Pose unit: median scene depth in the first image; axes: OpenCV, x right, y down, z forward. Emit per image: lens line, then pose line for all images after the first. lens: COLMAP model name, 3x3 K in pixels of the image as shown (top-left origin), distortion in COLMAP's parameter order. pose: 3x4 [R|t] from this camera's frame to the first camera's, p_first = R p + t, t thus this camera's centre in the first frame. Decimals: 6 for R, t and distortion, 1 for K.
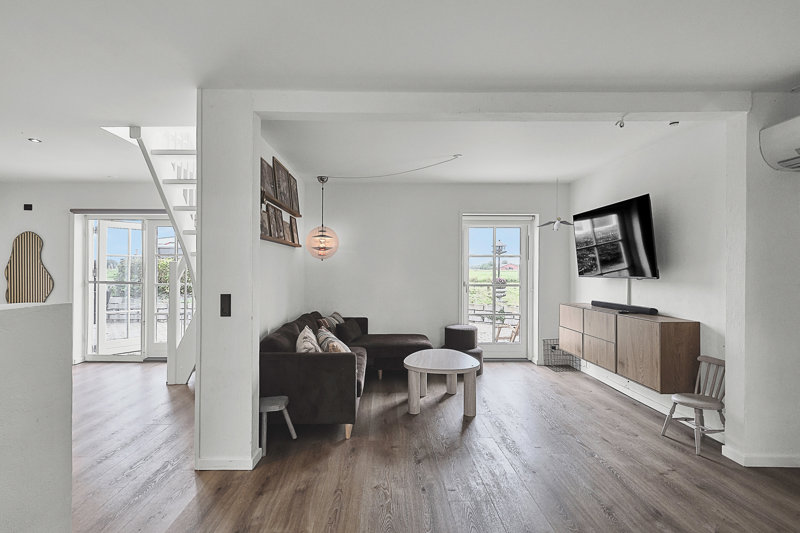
lens RADIAL K [[374.1, 0, 400.0], [0, 374.1, 266.5], [0, 0, 1]] dist [0.002967, 0.000491]
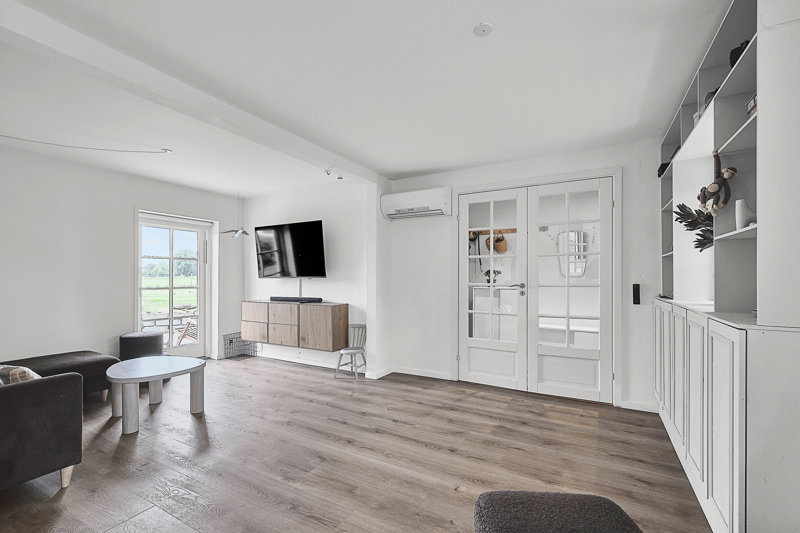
lens RADIAL K [[345.7, 0, 400.3], [0, 345.7, 271.6], [0, 0, 1]] dist [-0.000200, -0.000147]
pose [[0.510849, 0.016086, 0.859520, -0.320694], [-0.006272, 0.999868, -0.014985, 0.025519], [-0.859648, 0.002264, 0.510882, 0.035098]]
